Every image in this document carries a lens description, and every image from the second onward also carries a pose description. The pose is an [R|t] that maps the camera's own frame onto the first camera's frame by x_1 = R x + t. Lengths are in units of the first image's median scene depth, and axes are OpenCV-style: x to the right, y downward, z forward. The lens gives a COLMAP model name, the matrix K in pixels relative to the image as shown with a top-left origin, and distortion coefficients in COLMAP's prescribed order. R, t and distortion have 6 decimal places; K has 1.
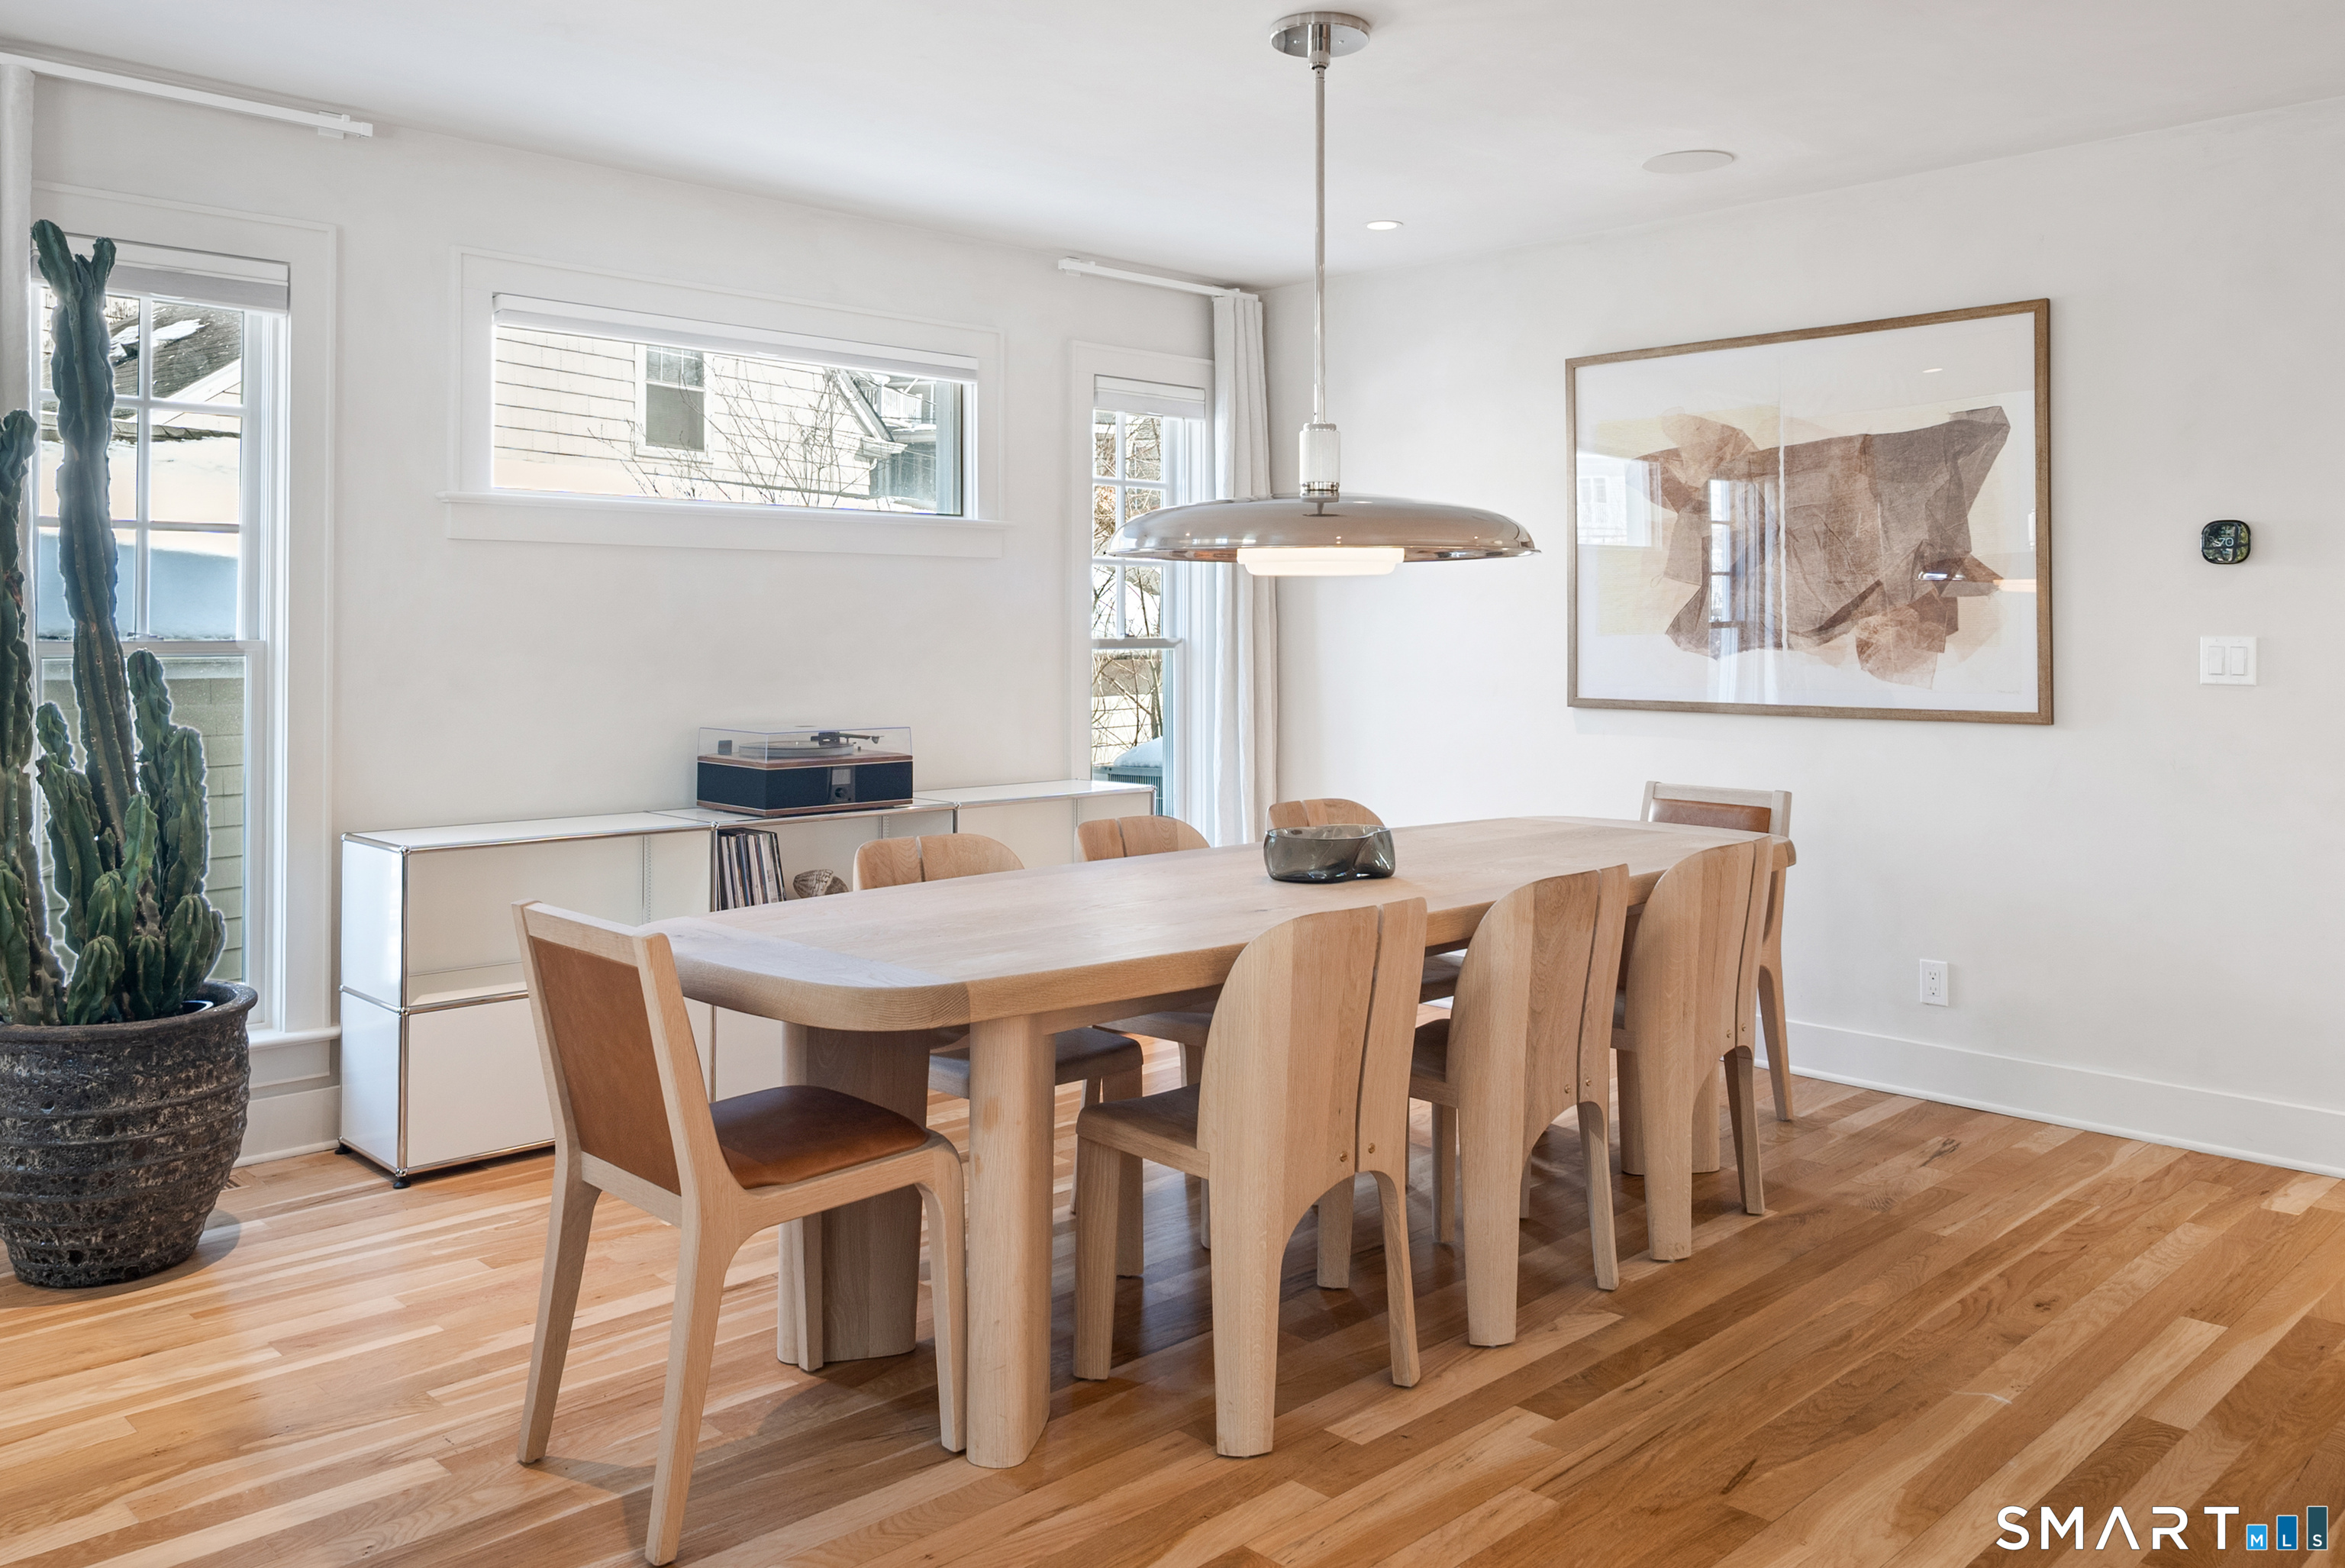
lens RADIAL K [[1768.0, 0, 1160.5], [0, 1768.0, 618.0], [0, 0, 1]] dist [0.007873, -0.004707]
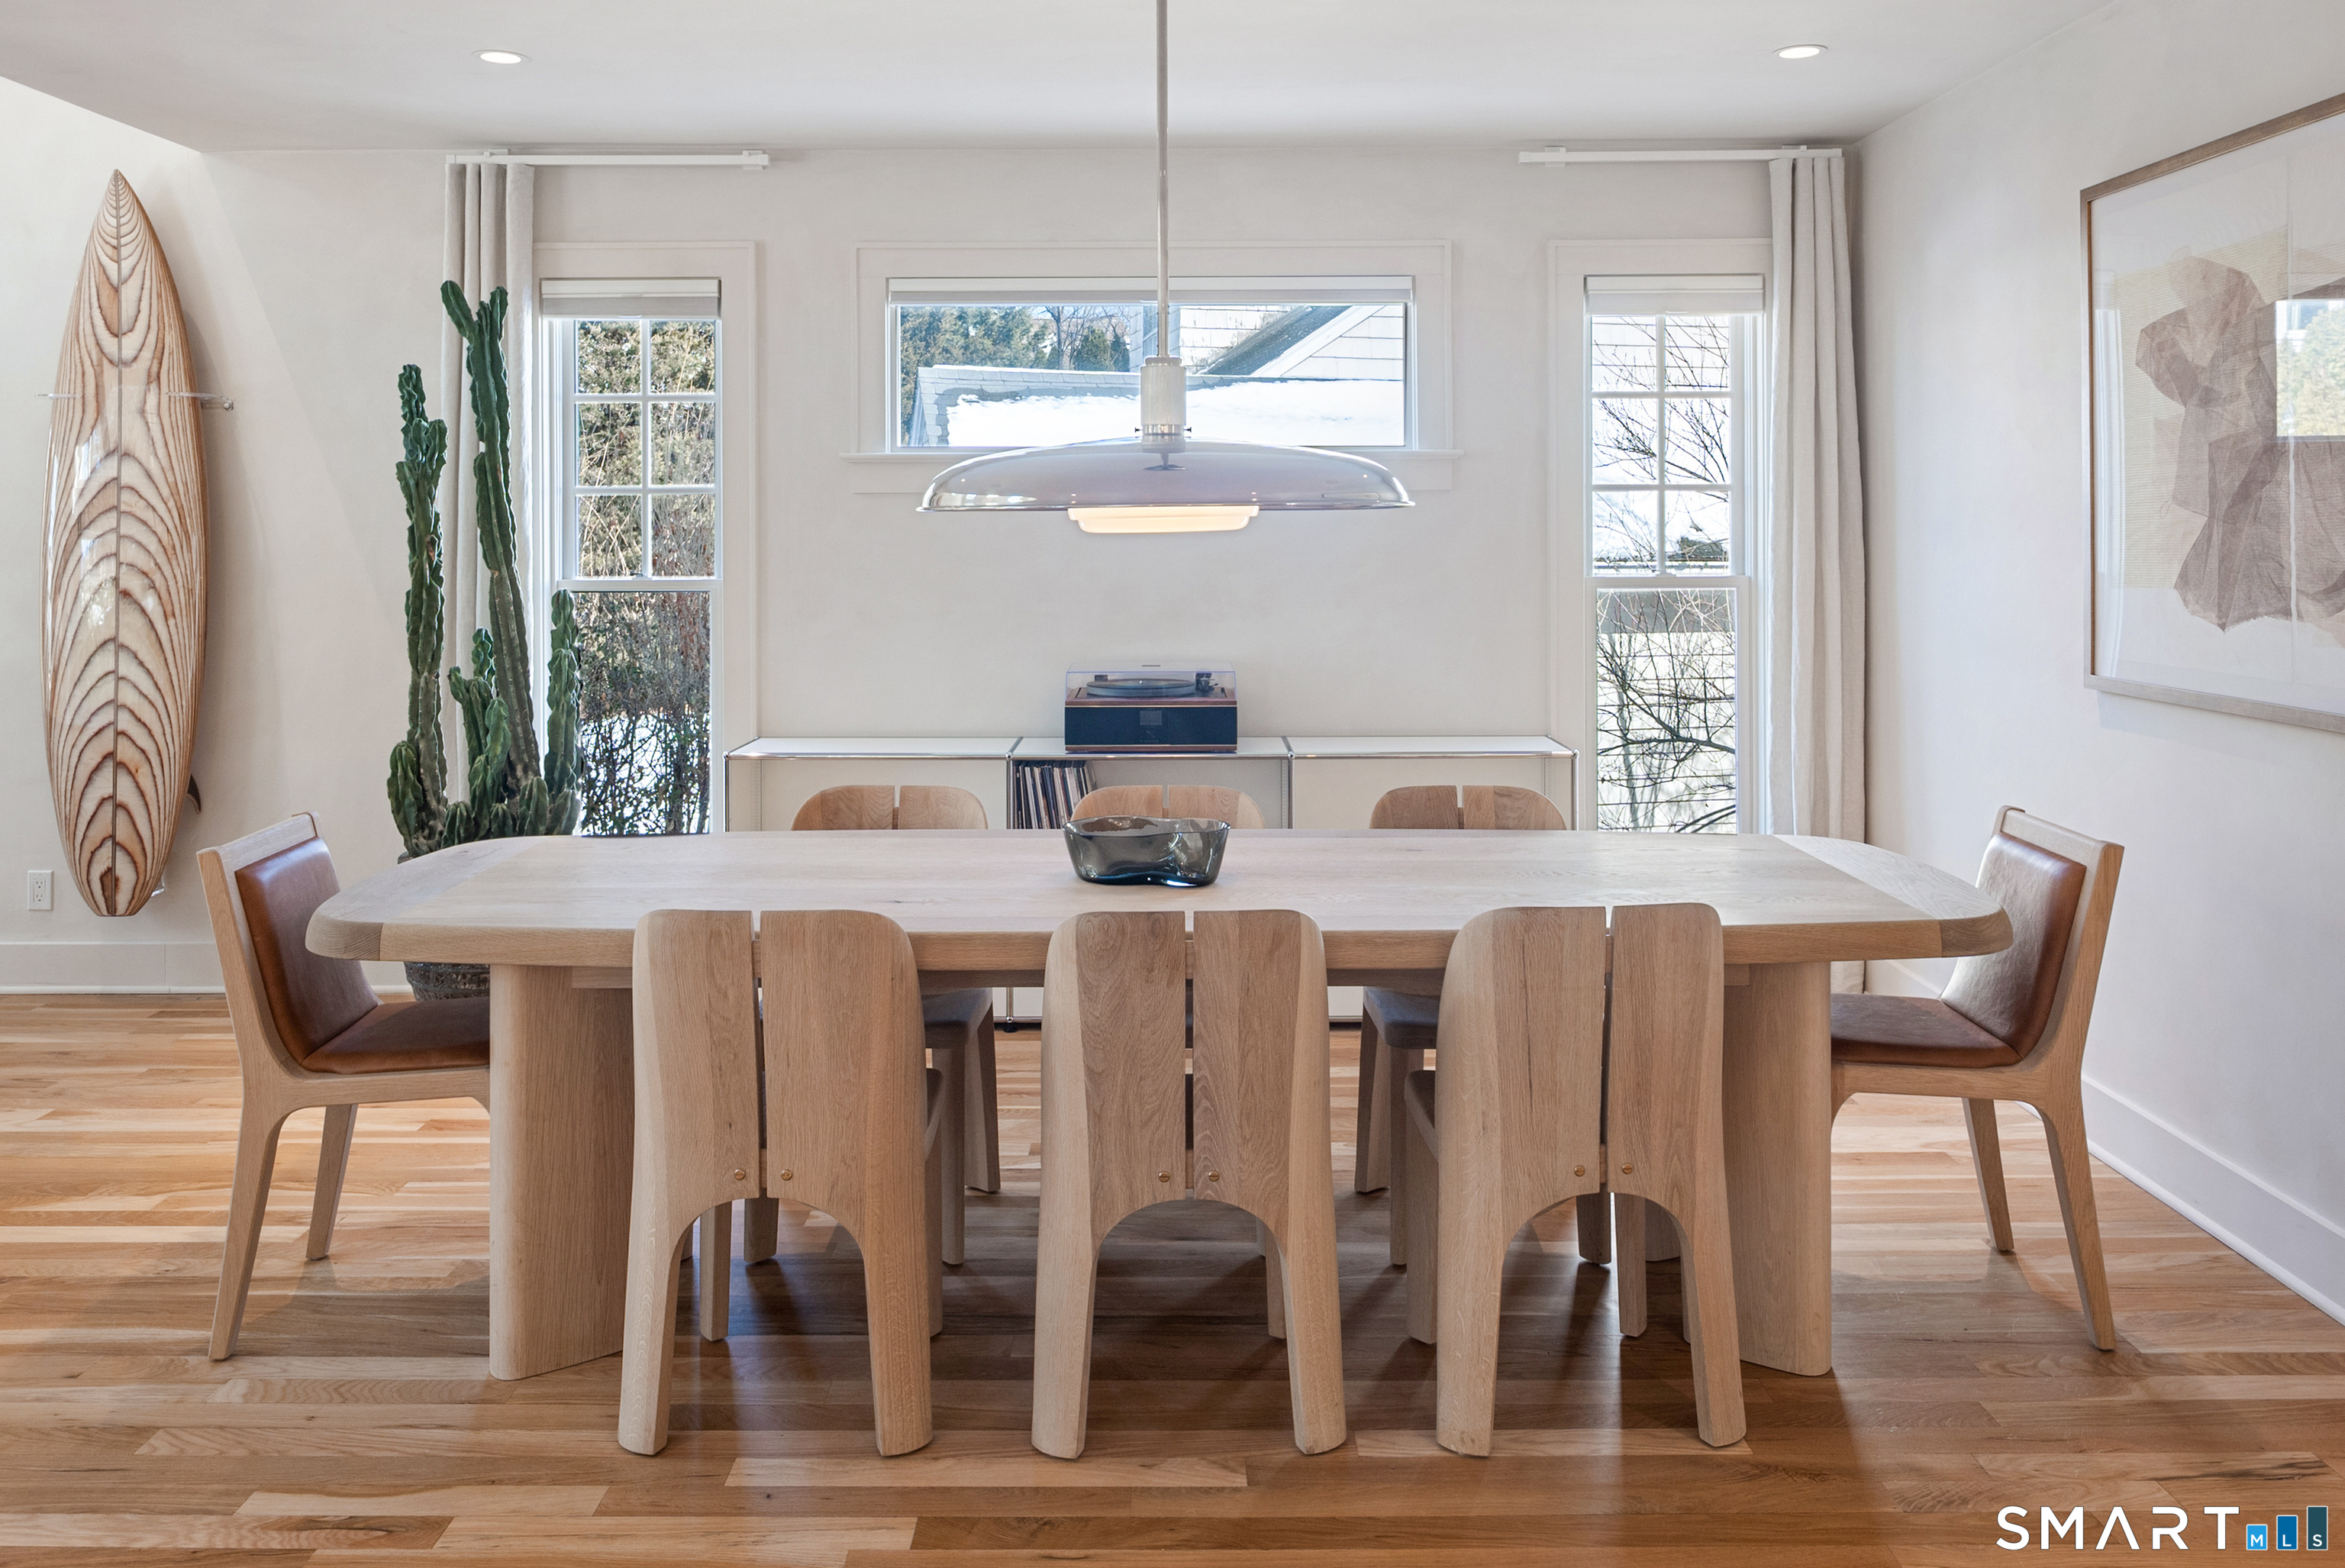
lens RADIAL K [[1758.4, 0, 1179.2], [0, 1758.4, 561.6], [0, 0, 1]] dist [0.007825, 0.002379]
pose [[0.718974, 0.007509, -0.694997, 0.586912], [0.009329, 0.999747, 0.020453, -0.022518], [0.694975, -0.021189, 0.718722, 0.322910]]
